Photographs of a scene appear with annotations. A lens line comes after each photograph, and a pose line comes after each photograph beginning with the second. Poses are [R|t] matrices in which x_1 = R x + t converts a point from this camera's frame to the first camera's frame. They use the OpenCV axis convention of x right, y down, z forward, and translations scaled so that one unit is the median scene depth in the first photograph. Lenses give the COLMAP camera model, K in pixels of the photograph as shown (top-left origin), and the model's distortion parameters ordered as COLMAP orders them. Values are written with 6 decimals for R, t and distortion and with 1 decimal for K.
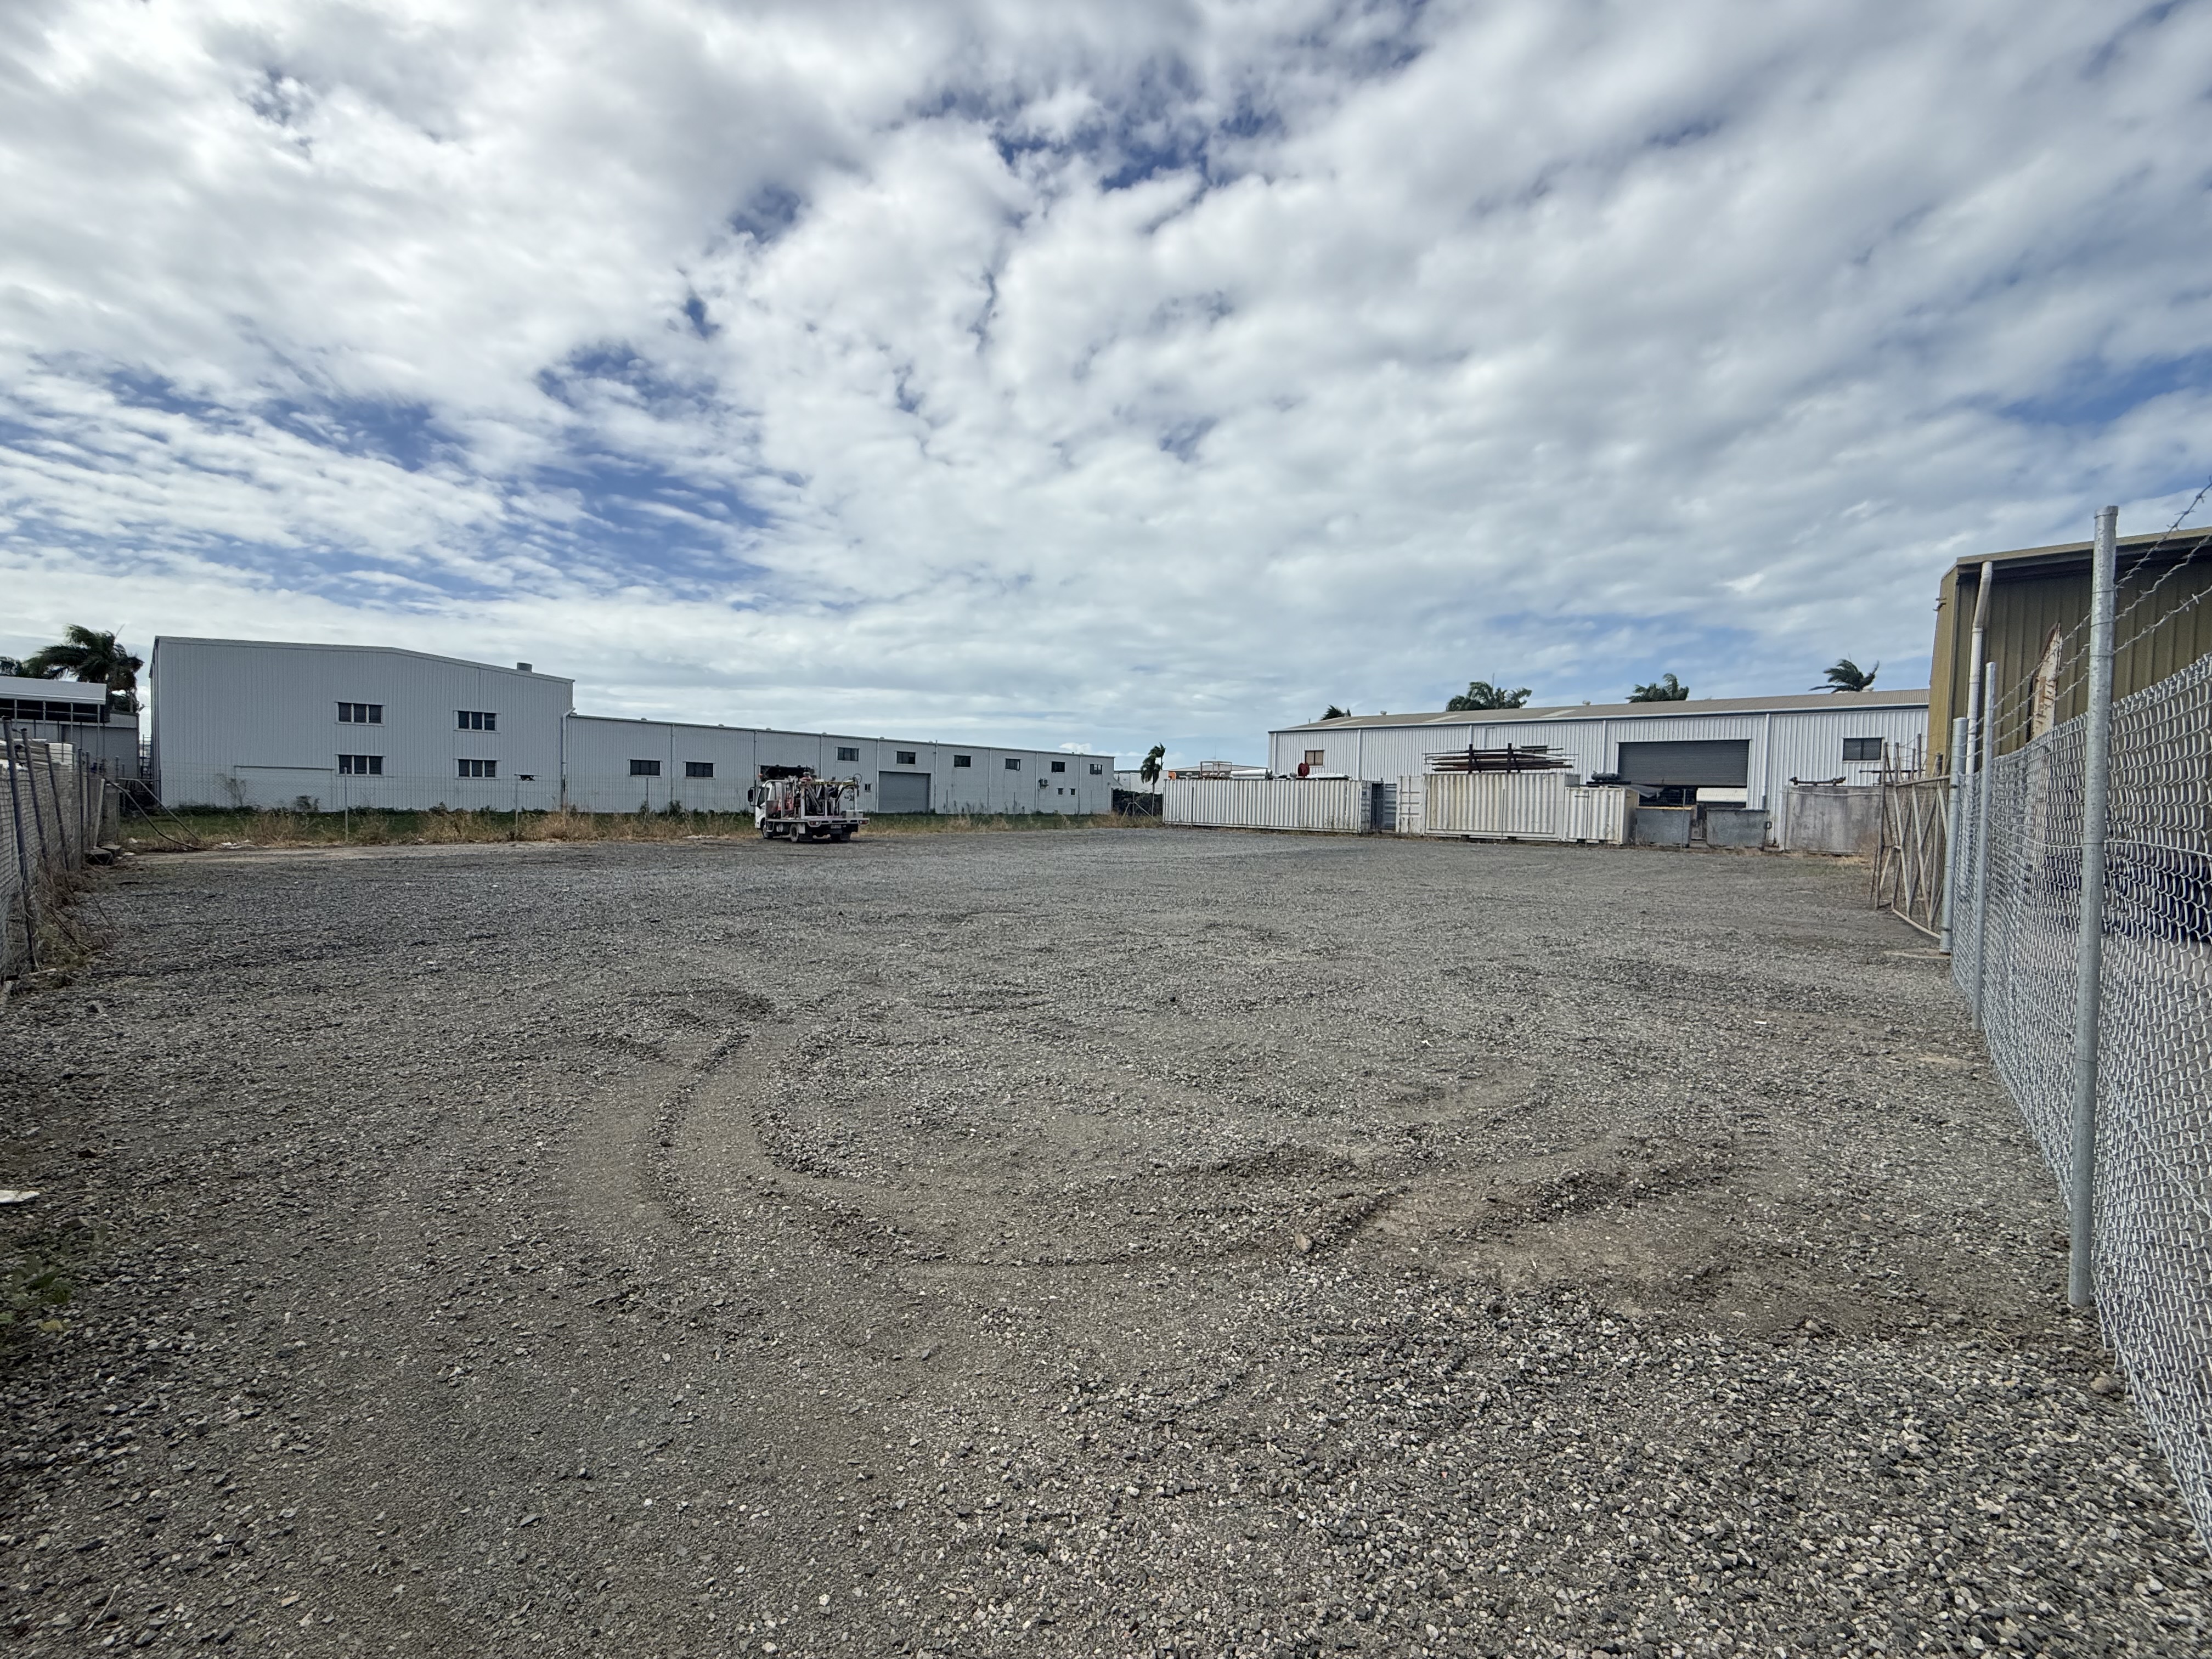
lens RADIAL K [[885.8, 0, 1097.8], [0, 885.8, 827.1], [0, 0, 1]] dist [-0.000939, 0.000428]
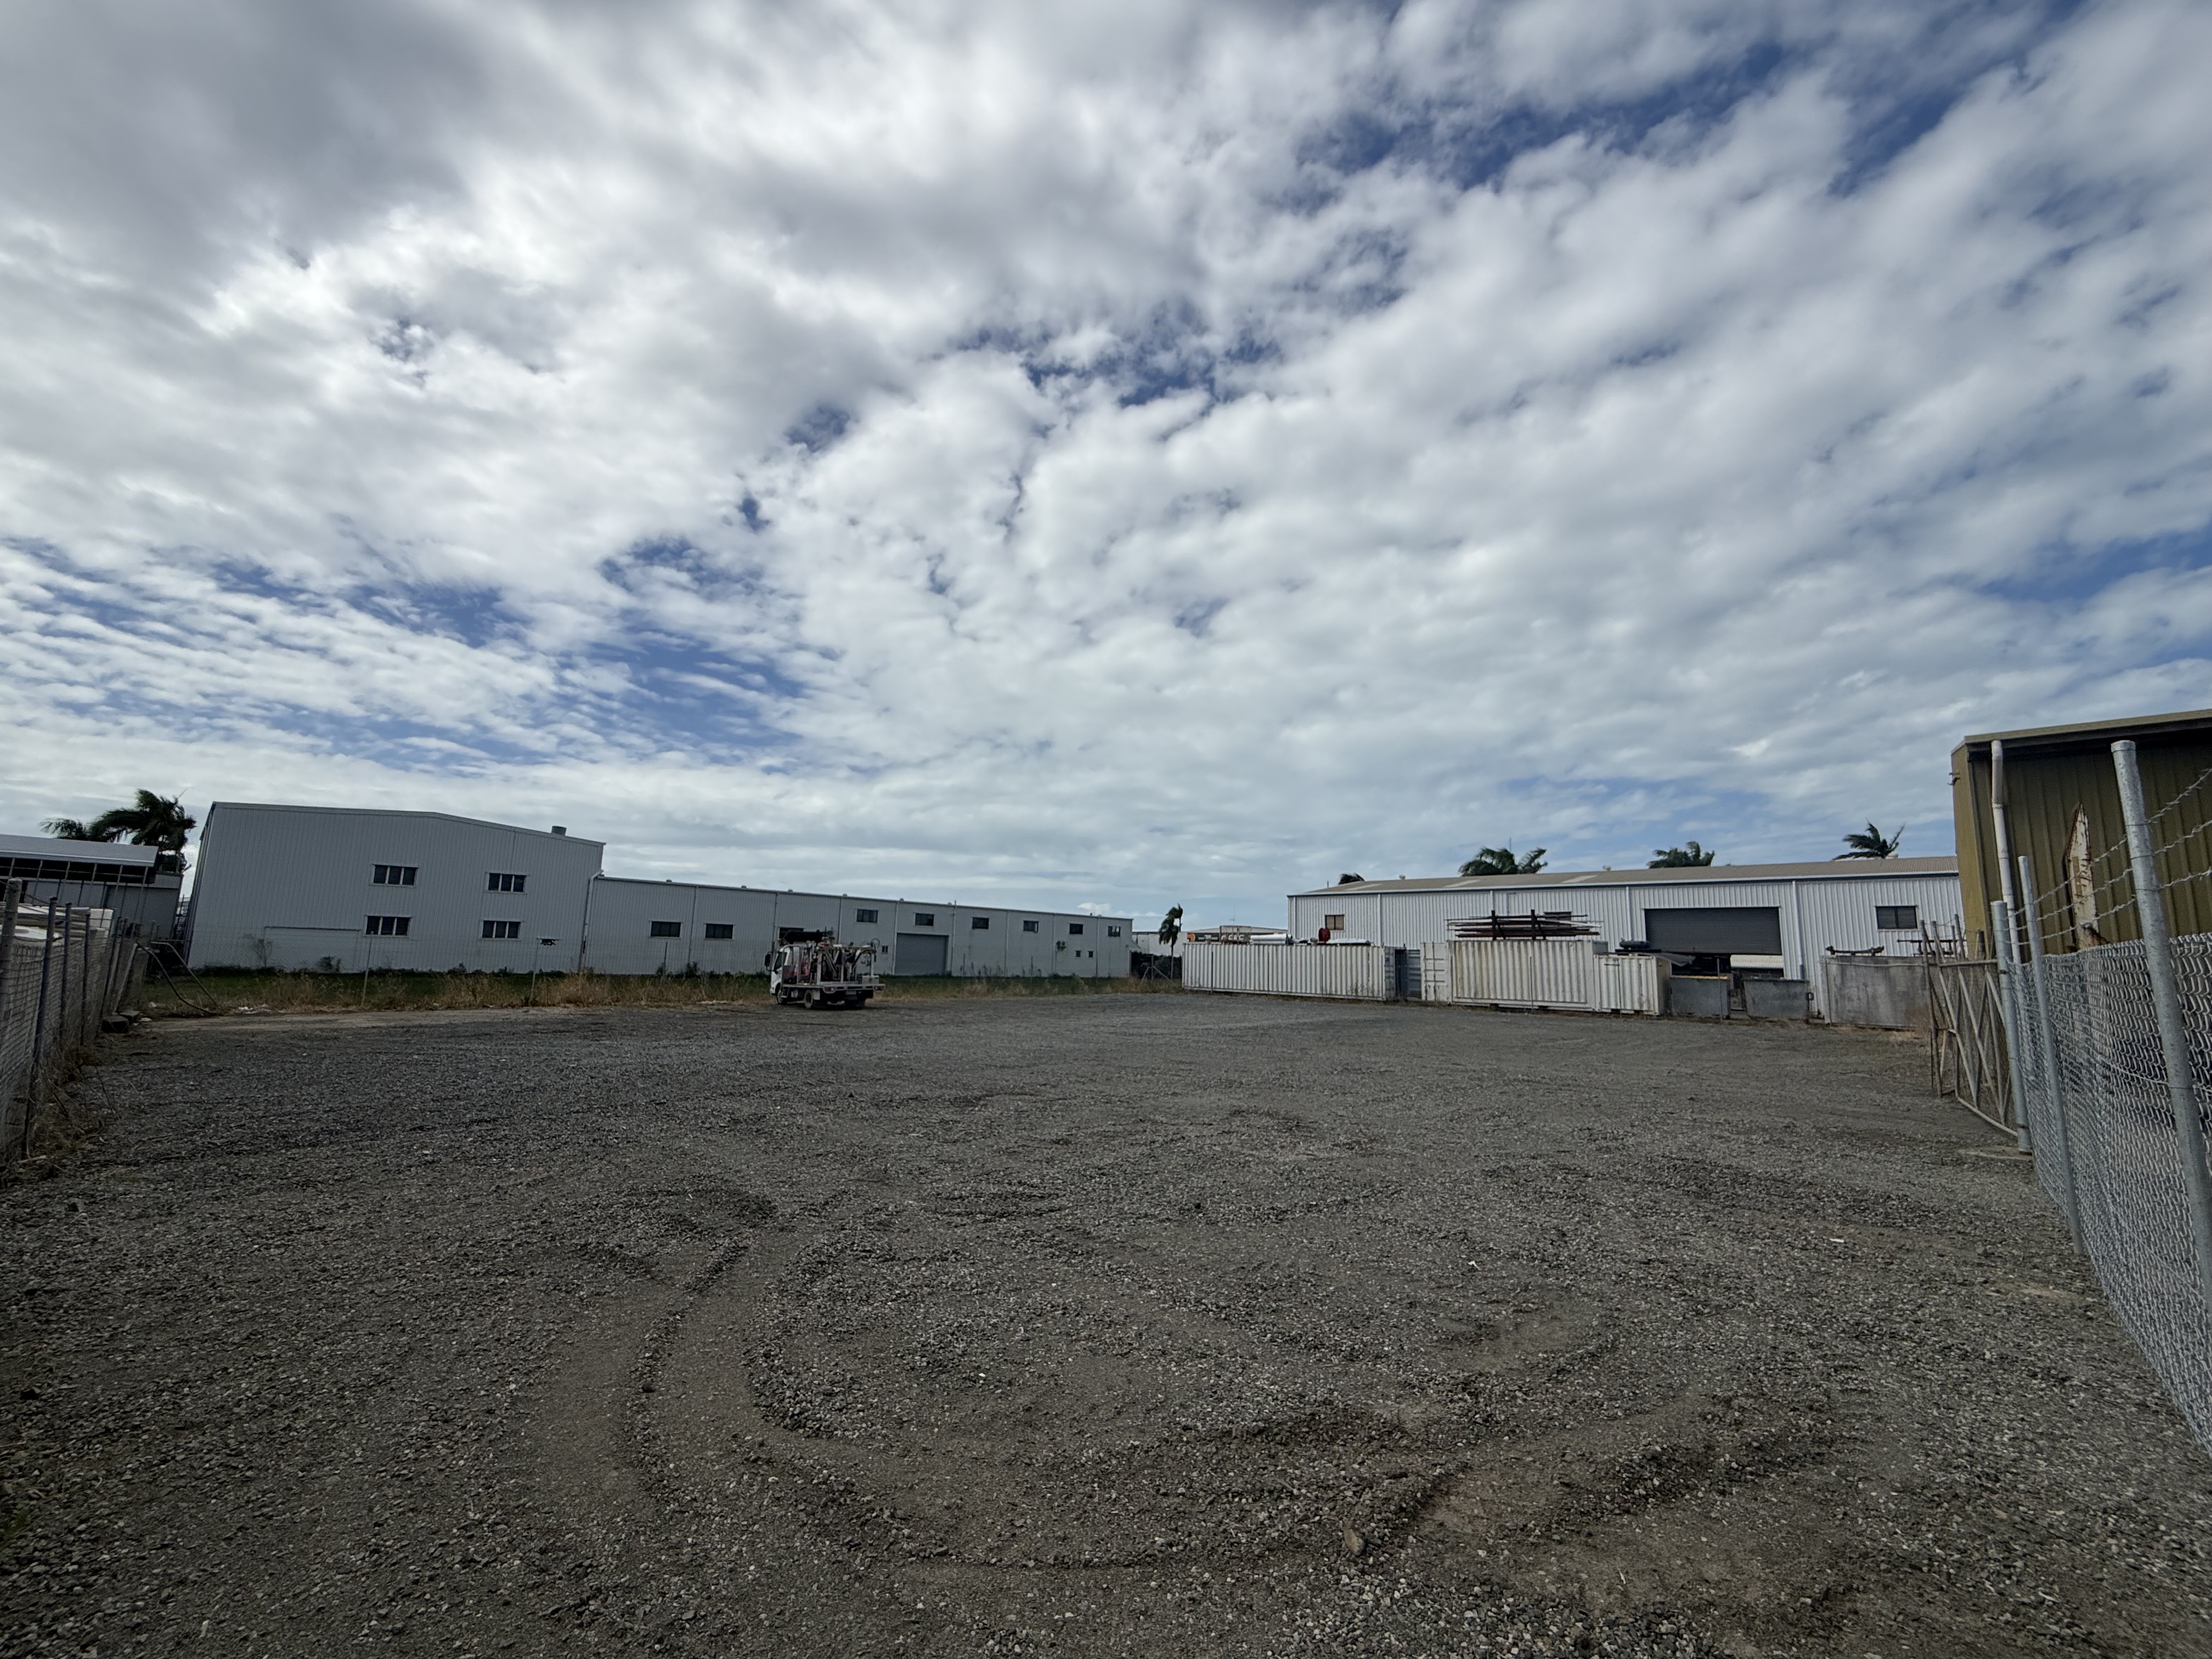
lens RADIAL K [[885.8, 0, 1097.8], [0, 885.8, 827.1], [0, 0, 1]] dist [-0.000939, 0.000428]
pose [[0.999791, 0.000645, -0.020425, -0.000717], [-0.004277, 0.983972, -0.178273, -0.011019], [0.019983, 0.178324, 0.983769, 0.000563]]
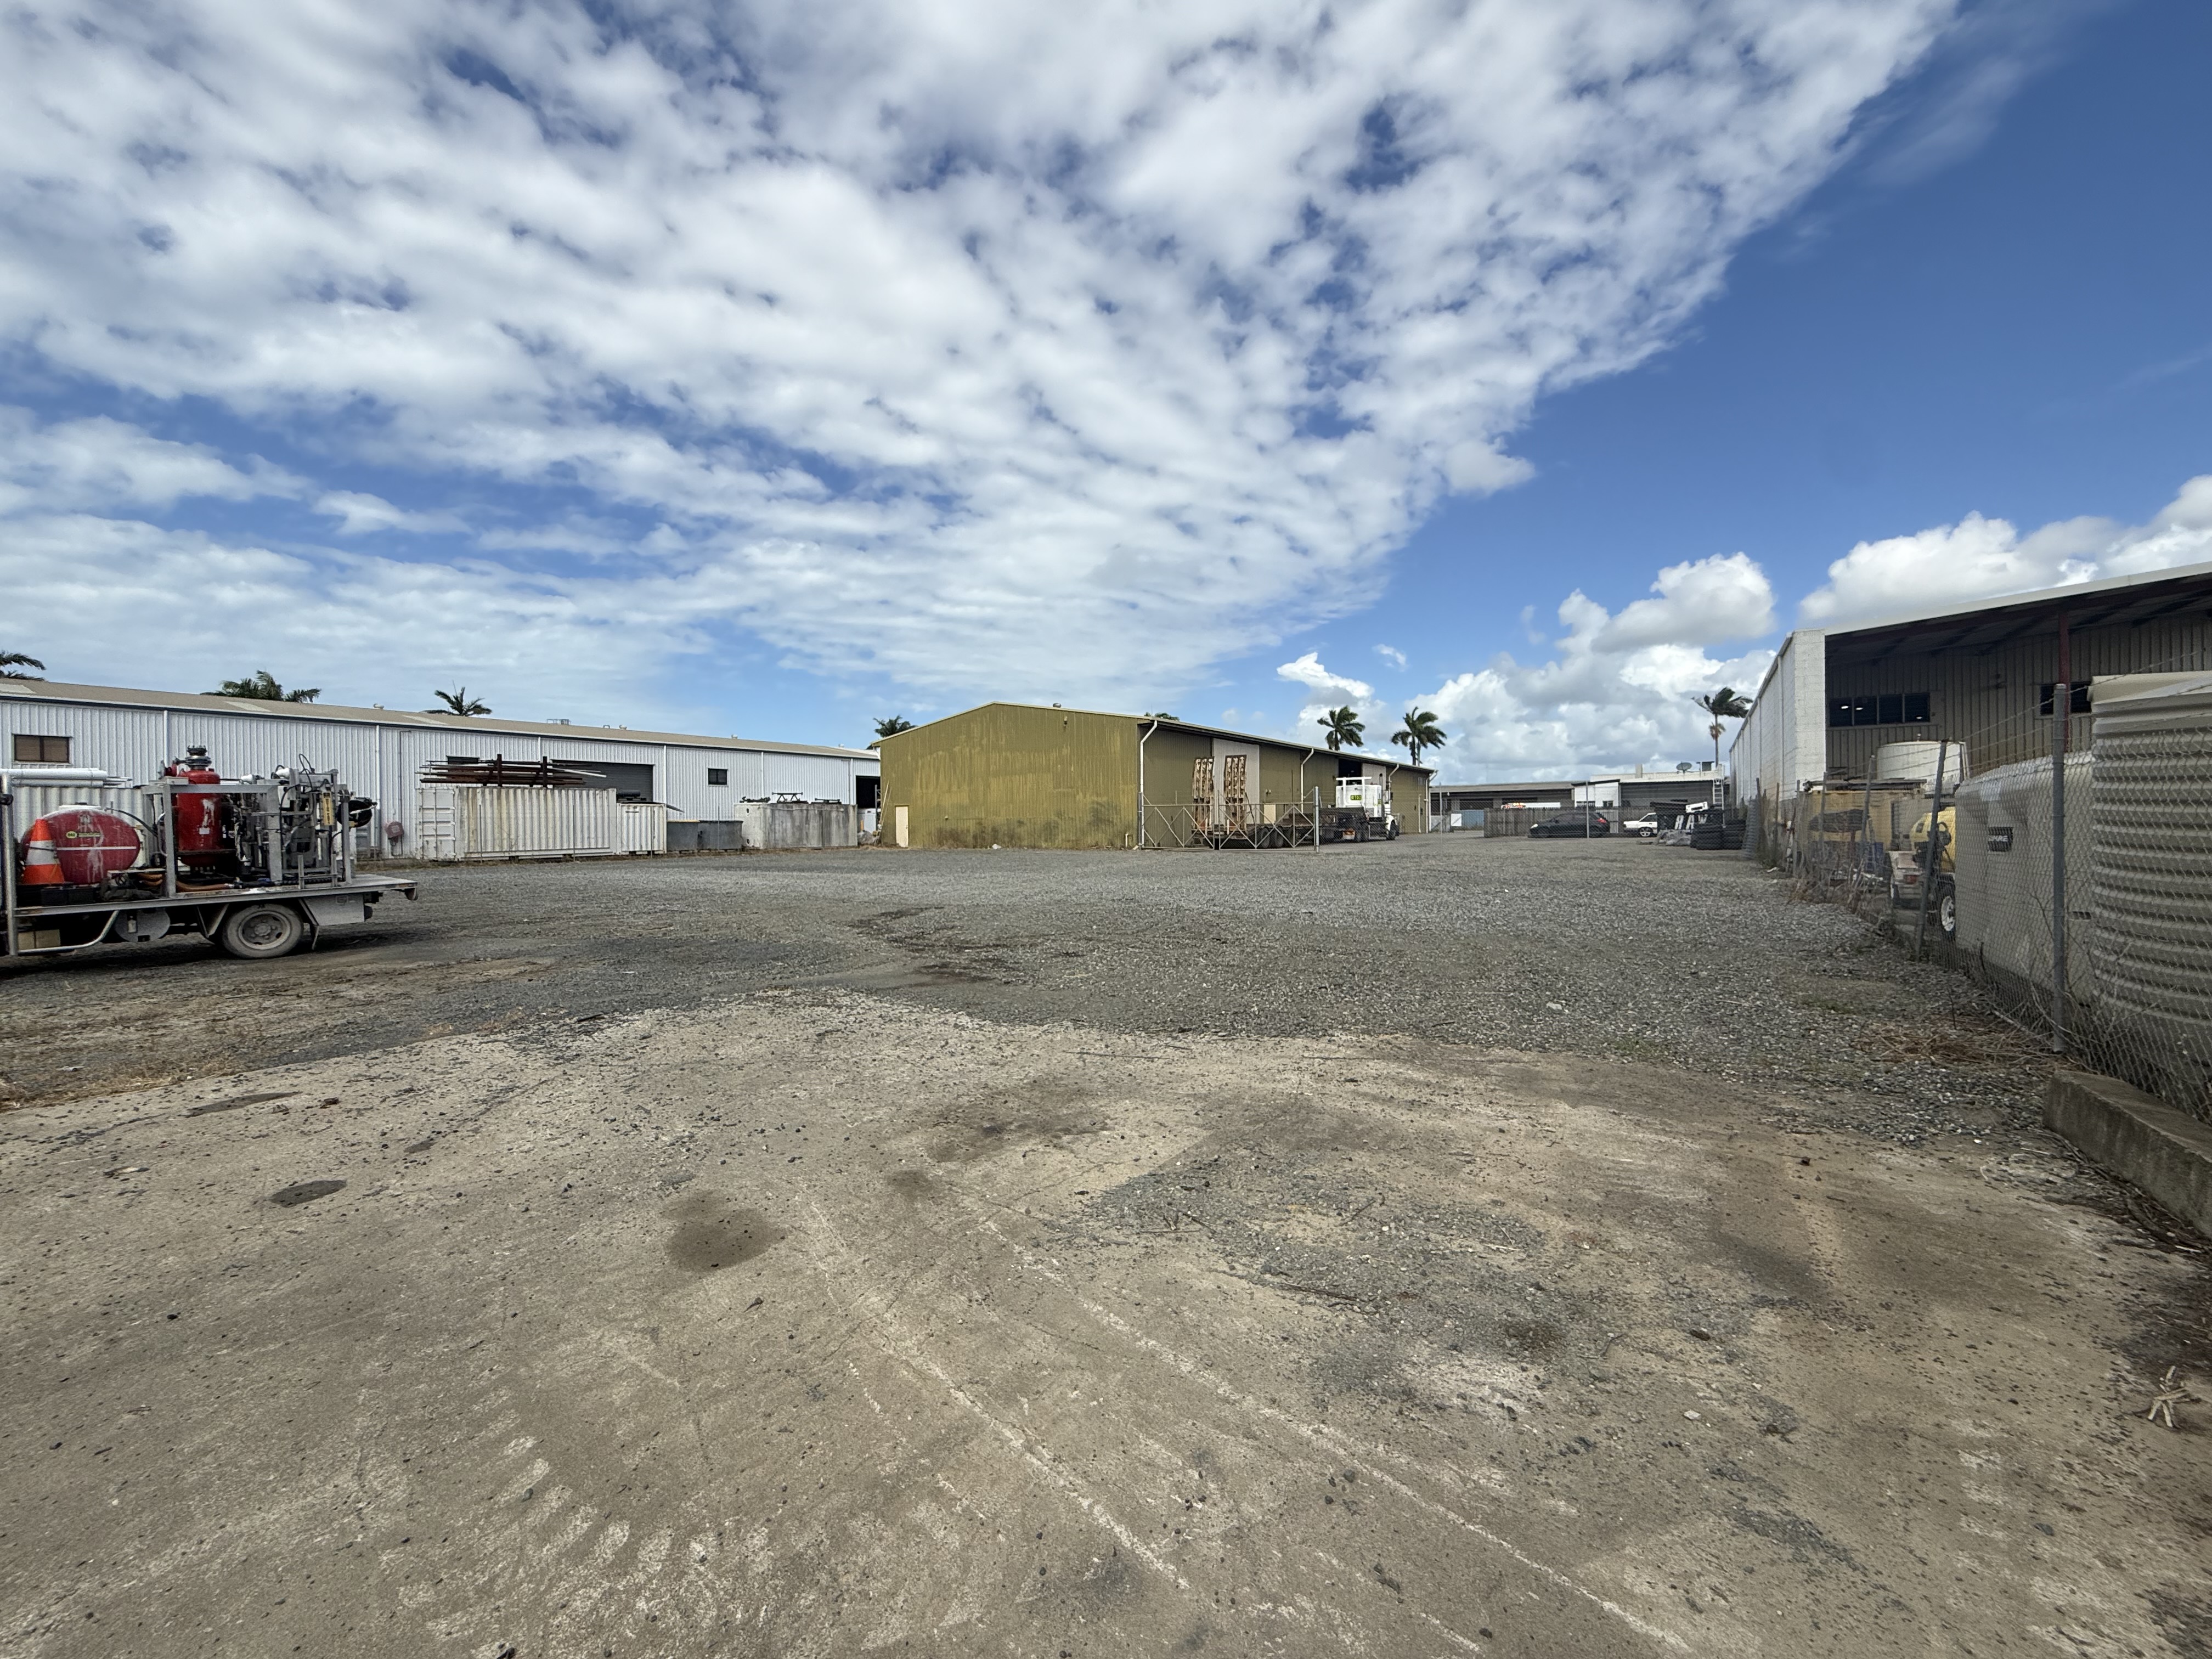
lens RADIAL K [[885.8, 0, 1097.8], [0, 885.8, 827.1], [0, 0, 1]] dist [-0.000939, 0.000428]
pose [[-0.080983, -0.026238, 0.996370, -0.869950], [0.034432, 0.998983, 0.029105, -0.041857], [-0.996121, 0.036664, -0.079997, 0.774077]]
